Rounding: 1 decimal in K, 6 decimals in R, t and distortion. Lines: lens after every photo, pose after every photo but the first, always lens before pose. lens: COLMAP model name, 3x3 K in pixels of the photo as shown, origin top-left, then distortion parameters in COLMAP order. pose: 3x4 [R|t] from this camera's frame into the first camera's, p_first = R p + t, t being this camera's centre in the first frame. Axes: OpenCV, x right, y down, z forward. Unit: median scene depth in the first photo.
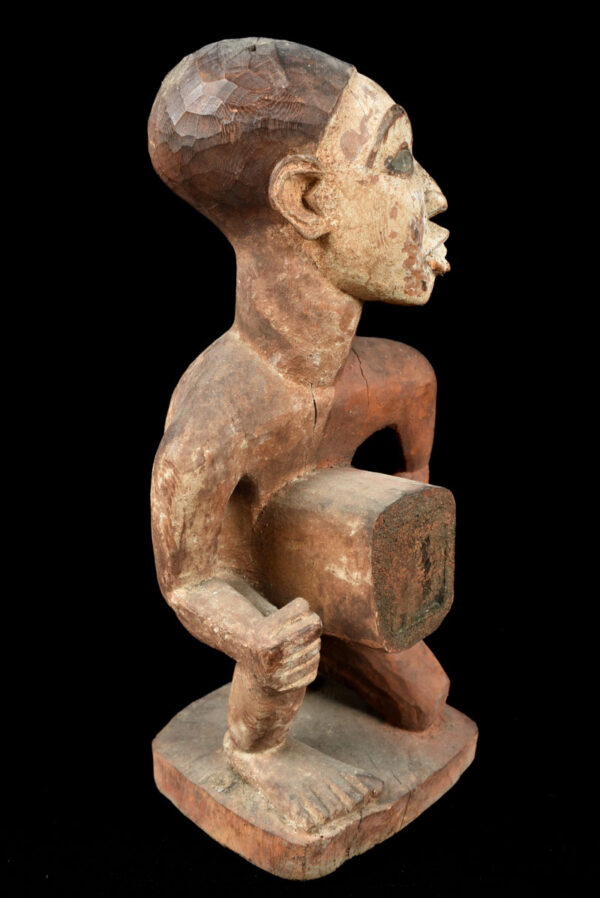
lens RADIAL K [[968.1, 0, 297.9], [0, 968.1, 449.1], [0, 0, 1]] dist [-0.061768, 0.000000]
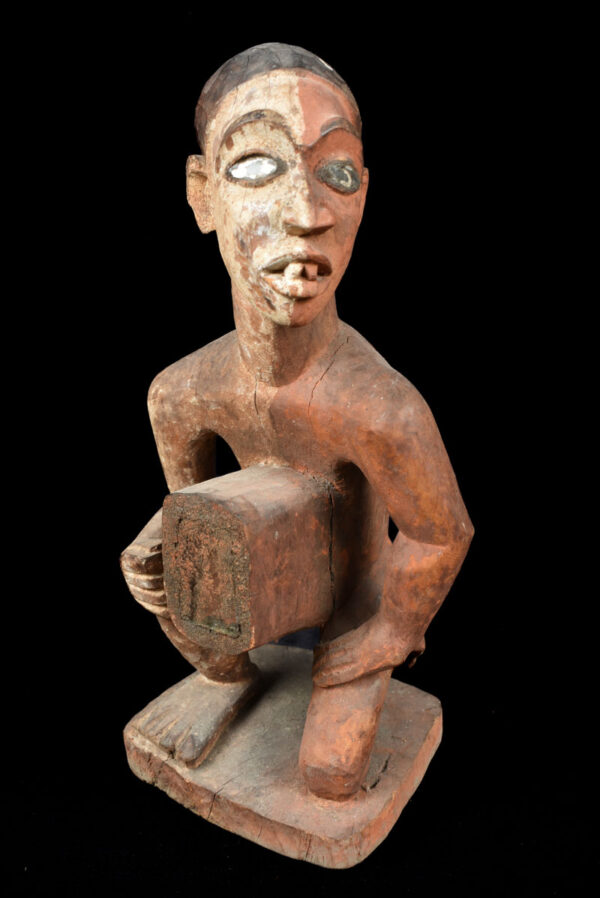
lens RADIAL K [[980.6, 0, 297.0], [0, 980.6, 447.0], [0, 0, 1]] dist [-0.059202, 0.000000]
pose [[0.192278, 0.341219, -0.920108, 1.068976], [-0.309695, 0.910788, 0.273045, -0.313921], [0.931192, 0.232452, 0.280798, 0.800854]]
